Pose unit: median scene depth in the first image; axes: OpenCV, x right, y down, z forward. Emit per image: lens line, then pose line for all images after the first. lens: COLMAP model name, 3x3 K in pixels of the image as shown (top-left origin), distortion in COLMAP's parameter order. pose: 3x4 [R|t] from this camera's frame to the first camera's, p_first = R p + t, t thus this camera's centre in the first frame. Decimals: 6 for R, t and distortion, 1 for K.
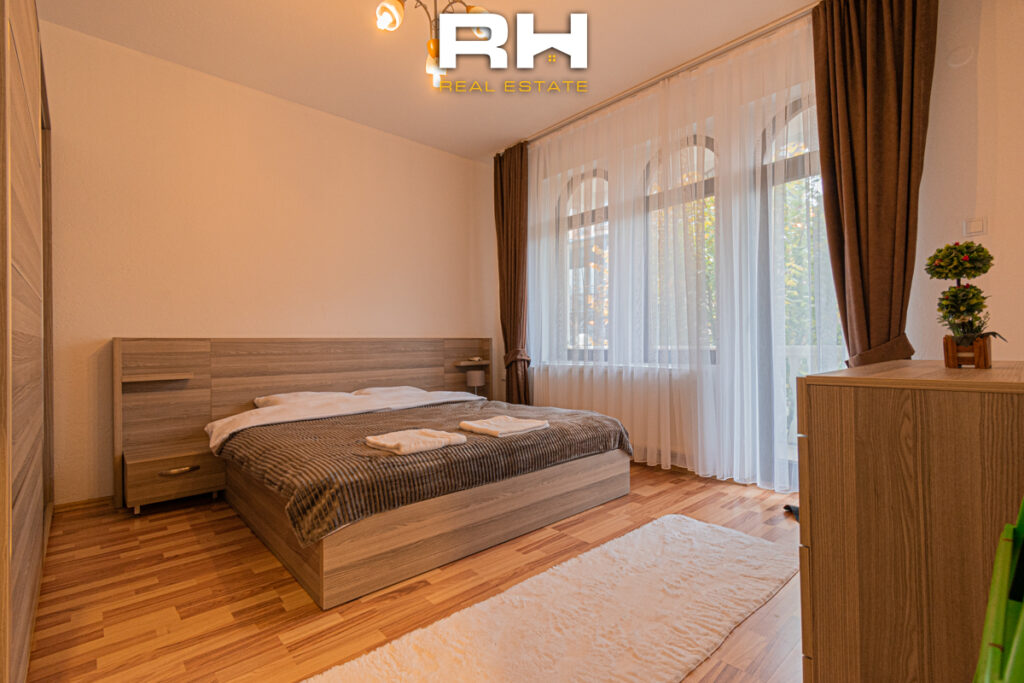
lens RADIAL K [[472.8, 0, 508.9], [0, 472.8, 339.4], [0, 0, 1]] dist [0.006848, -0.002027]
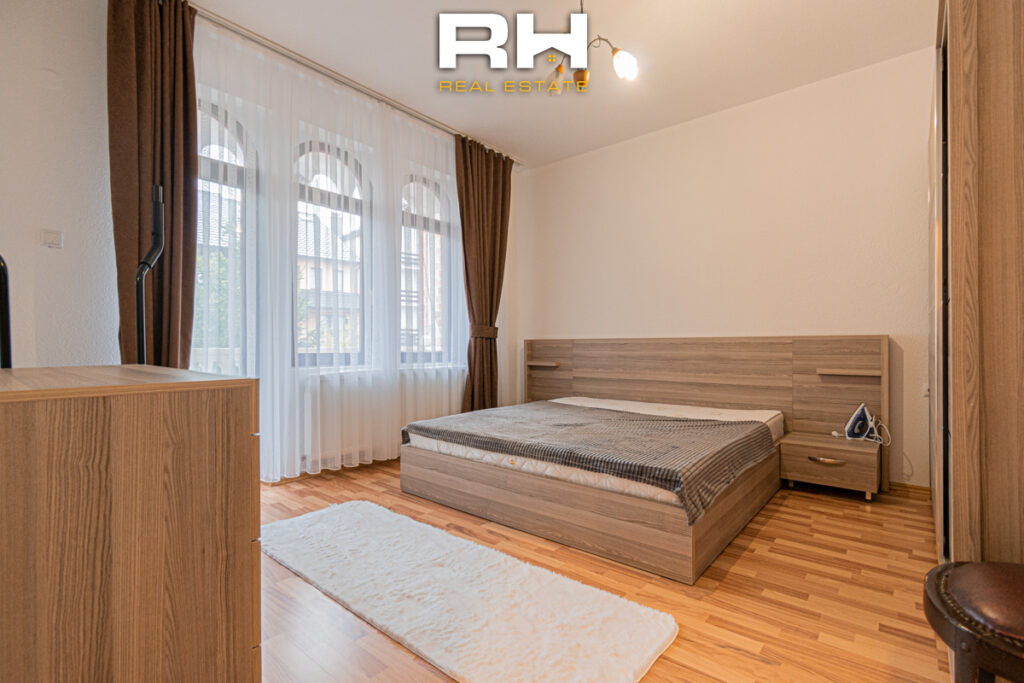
lens RADIAL K [[472.8, 0, 509.1], [0, 472.8, 344.0], [0, 0, 1]] dist [0.006848, -0.002027]
pose [[-0.126354, 0.014255, 0.991883, -0.845456], [-0.001177, 0.999894, -0.014520, 0.018048], [-0.991985, -0.003002, -0.126324, 0.929771]]
